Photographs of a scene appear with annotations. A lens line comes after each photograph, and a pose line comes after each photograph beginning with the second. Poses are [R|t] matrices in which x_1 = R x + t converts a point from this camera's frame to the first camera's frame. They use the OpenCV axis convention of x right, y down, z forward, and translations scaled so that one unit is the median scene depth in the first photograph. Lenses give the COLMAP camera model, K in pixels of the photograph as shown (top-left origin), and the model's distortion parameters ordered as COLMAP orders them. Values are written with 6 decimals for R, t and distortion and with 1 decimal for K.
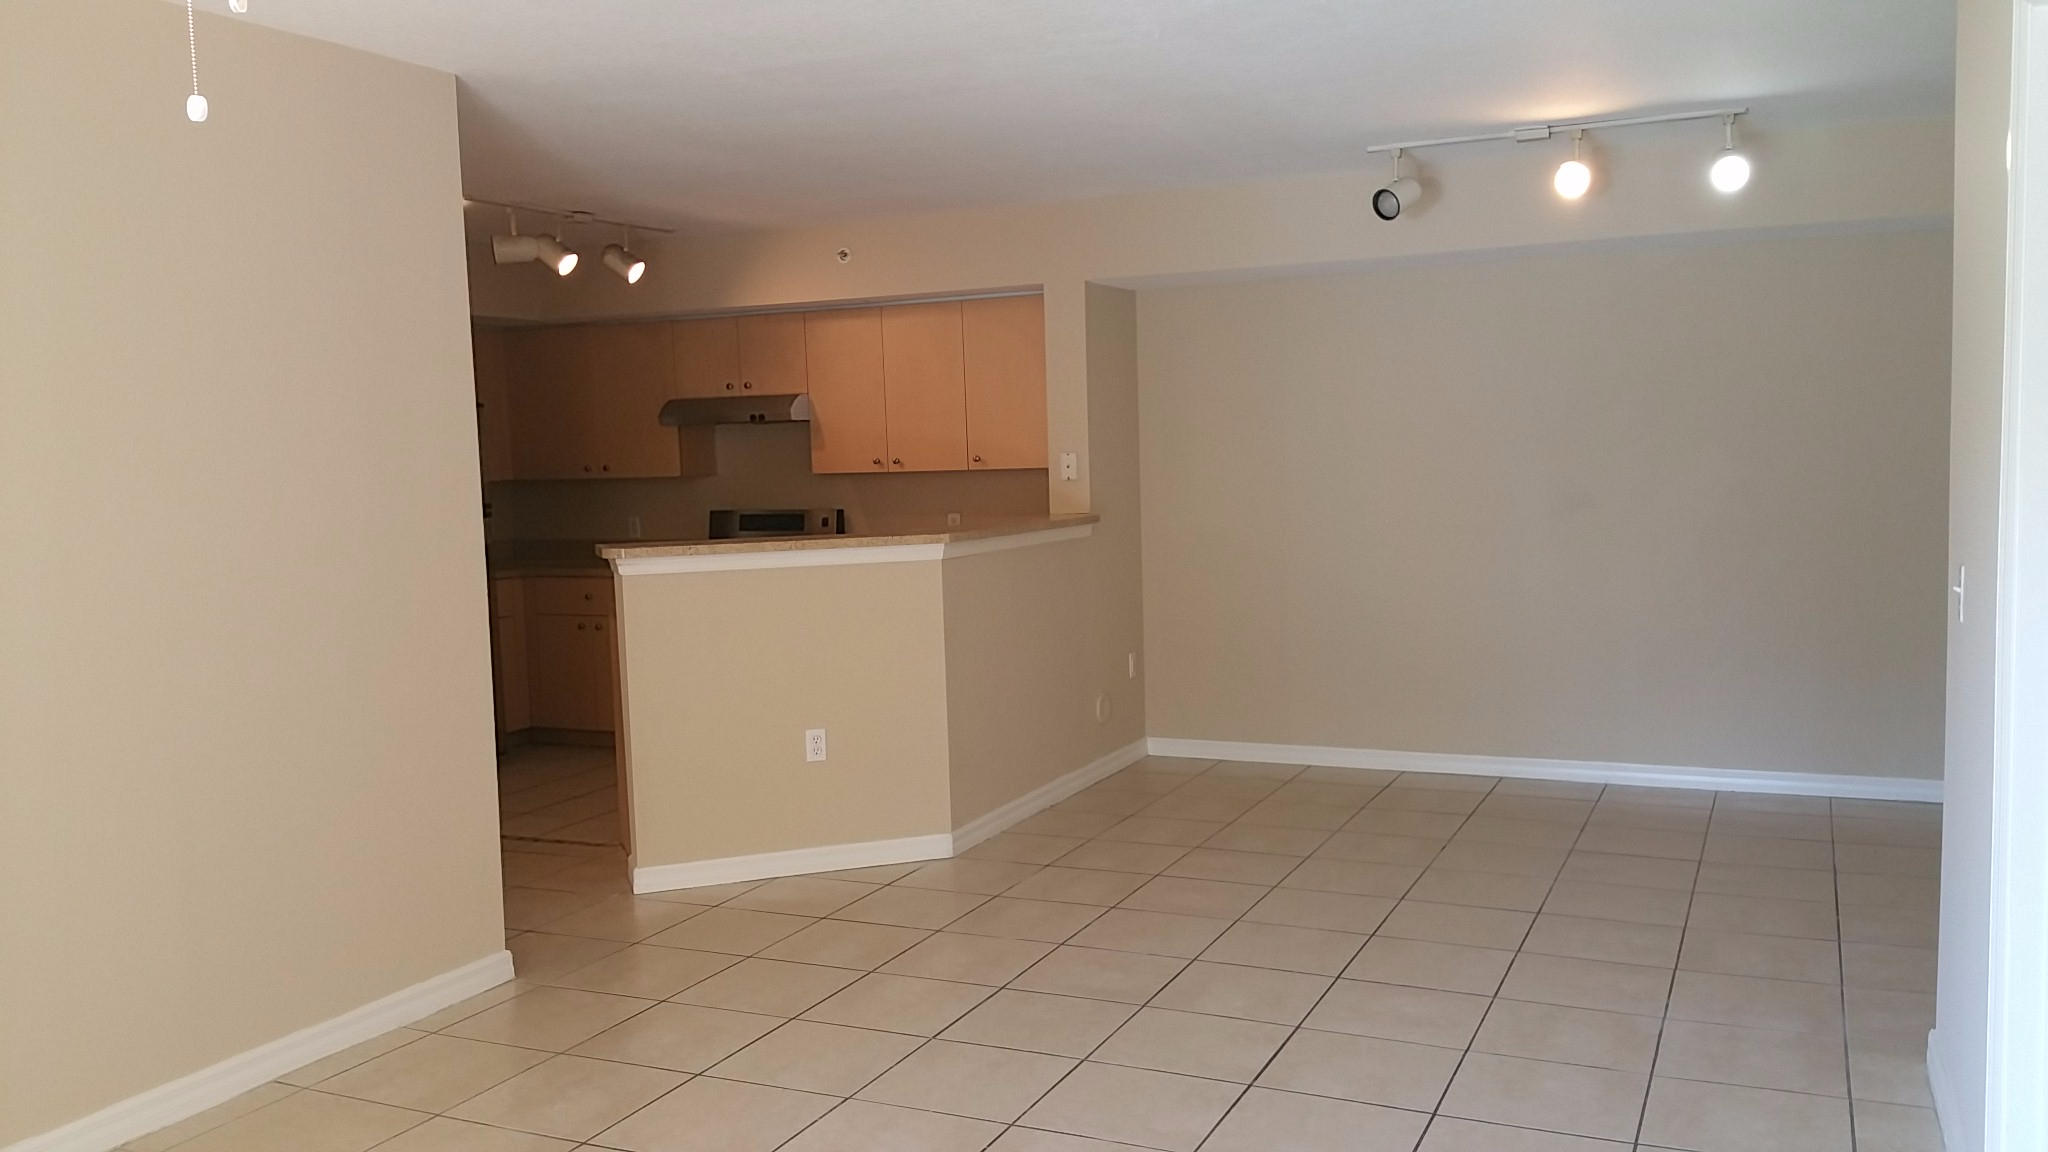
lens RADIAL K [[1644.6, 0, 1024.0], [0, 1644.6, 576.0], [0, 0, 1]] dist [0.147860, -0.298495]
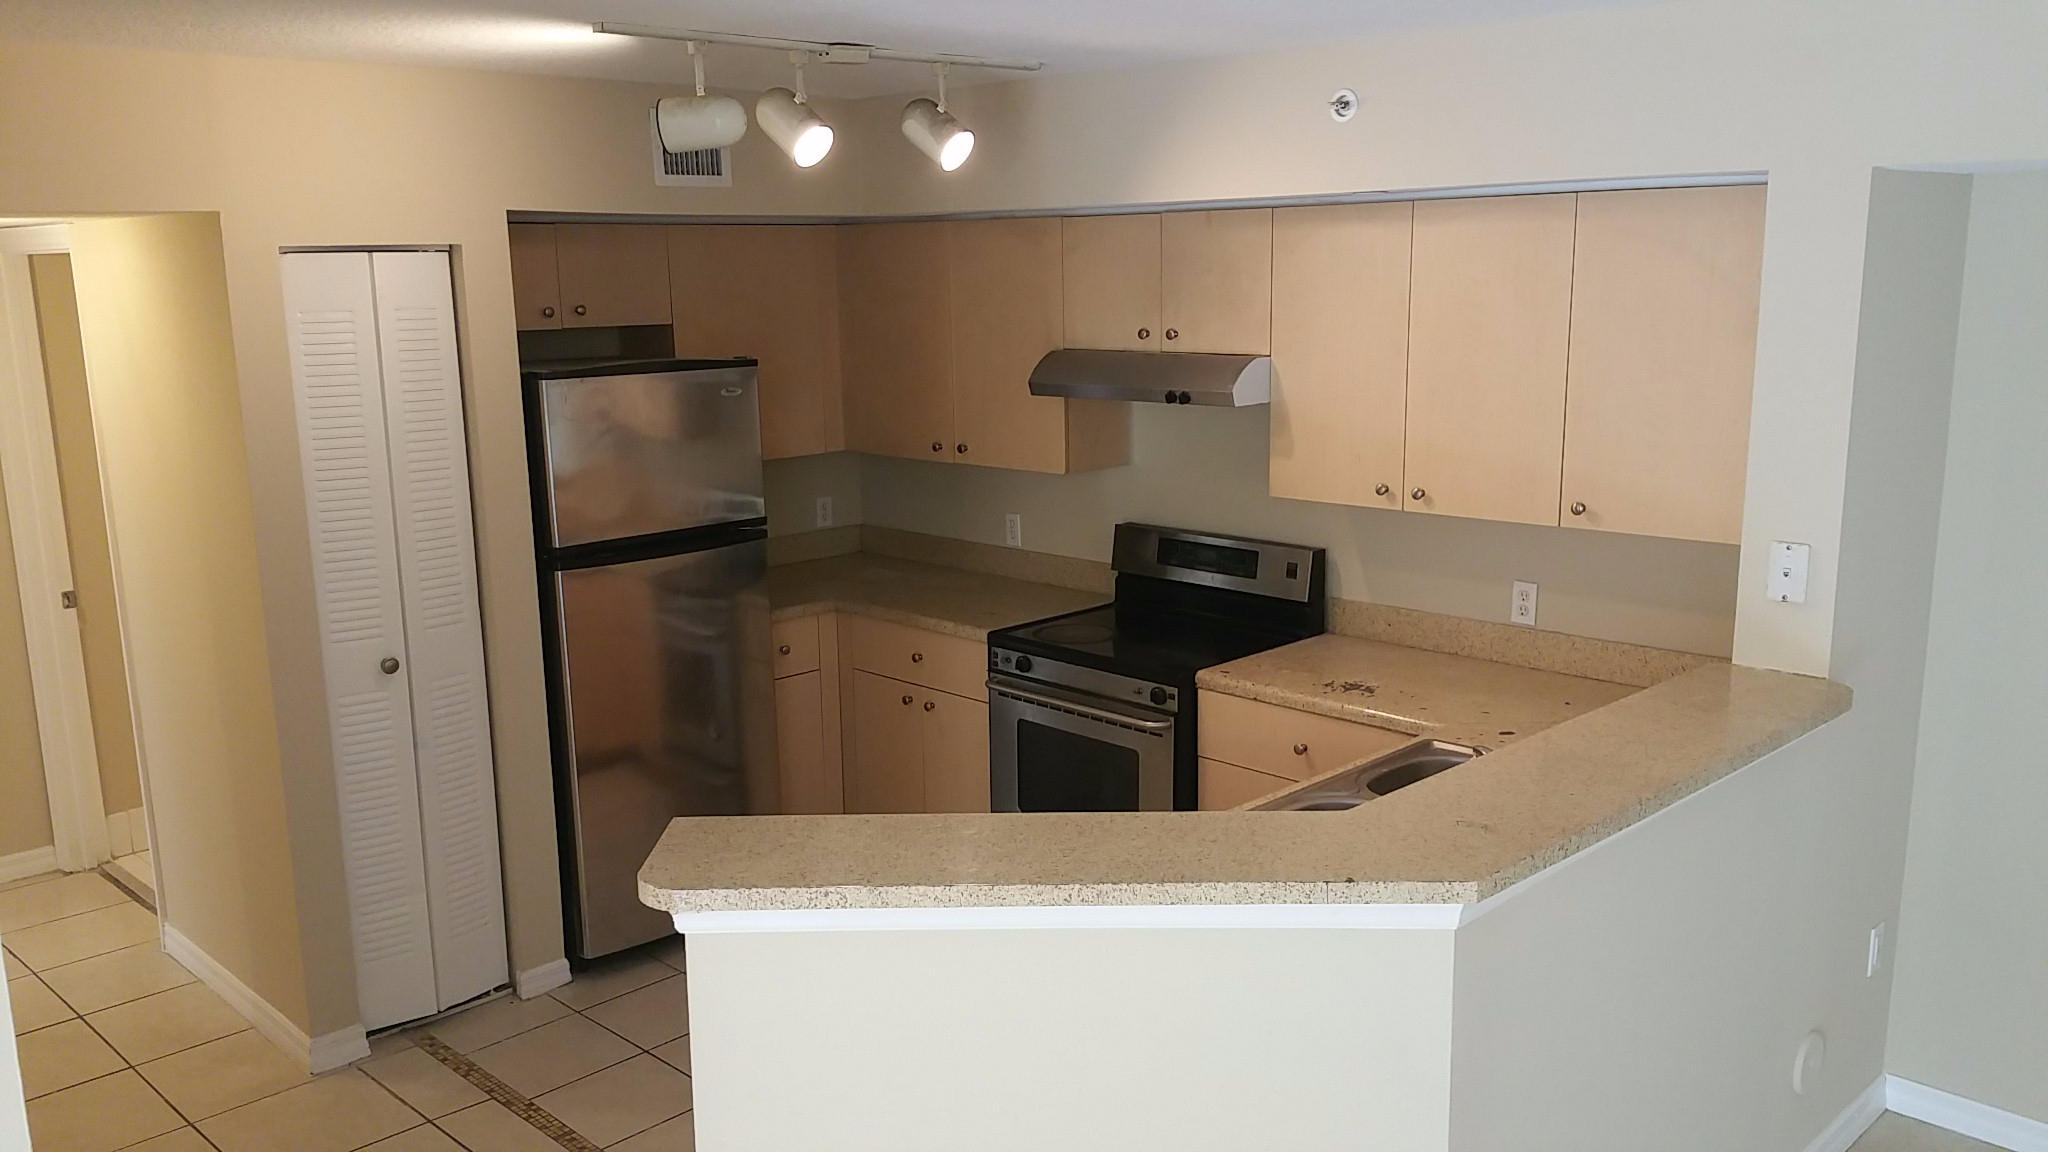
lens RADIAL K [[1644.6, 0, 1024.0], [0, 1644.6, 576.0], [0, 0, 1]] dist [0.147860, -0.298495]
pose [[0.938671, 0.084089, -0.334404, -0.015485], [-0.042169, 0.990524, 0.130708, -0.109236], [0.342227, -0.108590, 0.933322, 0.451664]]
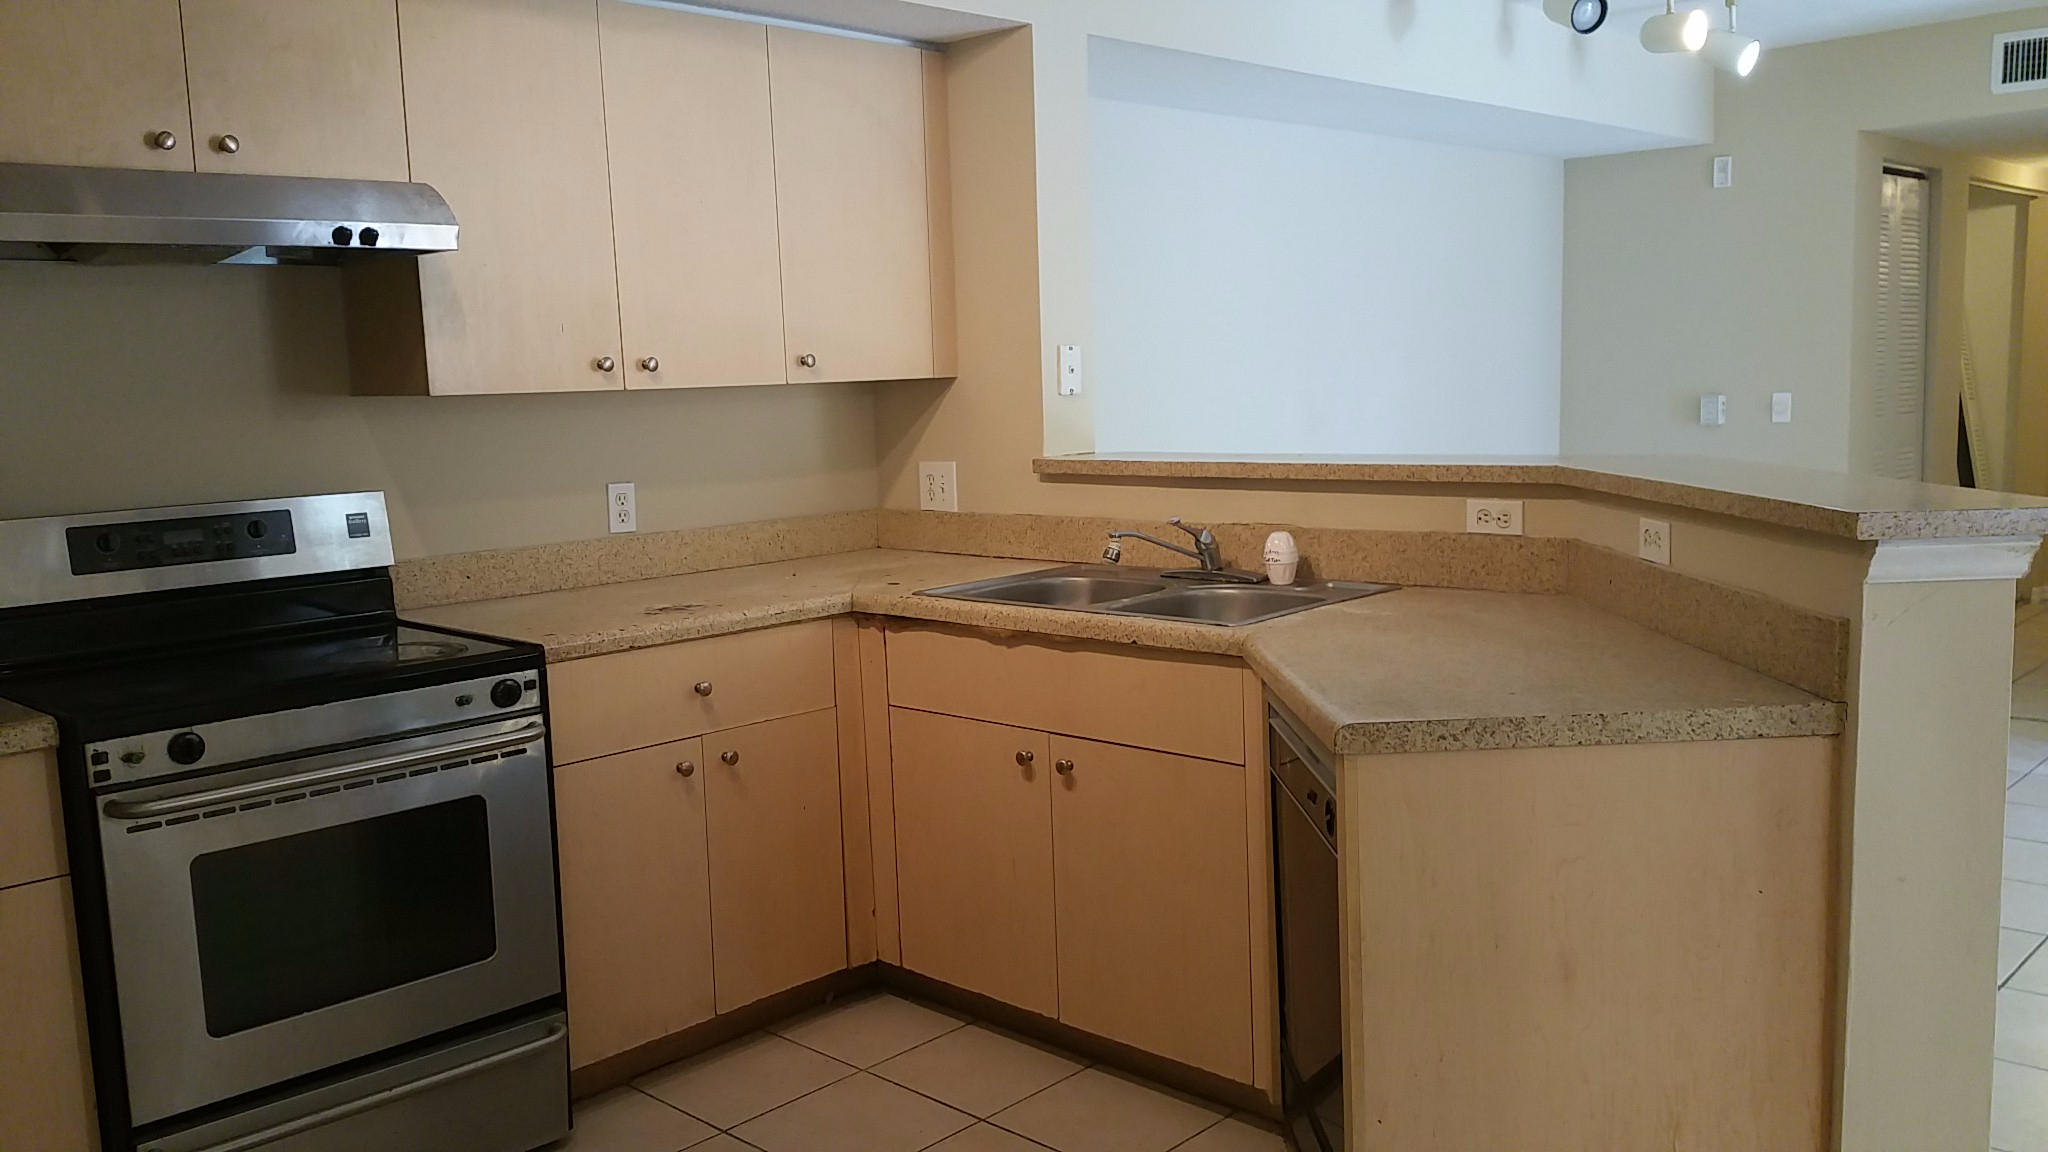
lens RADIAL K [[1644.6, 0, 1024.0], [0, 1644.6, 576.0], [0, 0, 1]] dist [0.147860, -0.298495]
pose [[0.336389, -0.095944, 0.936823, -0.470239], [0.096919, 0.993041, 0.066901, -0.033490], [-0.936723, 0.068292, 0.343347, 0.764541]]
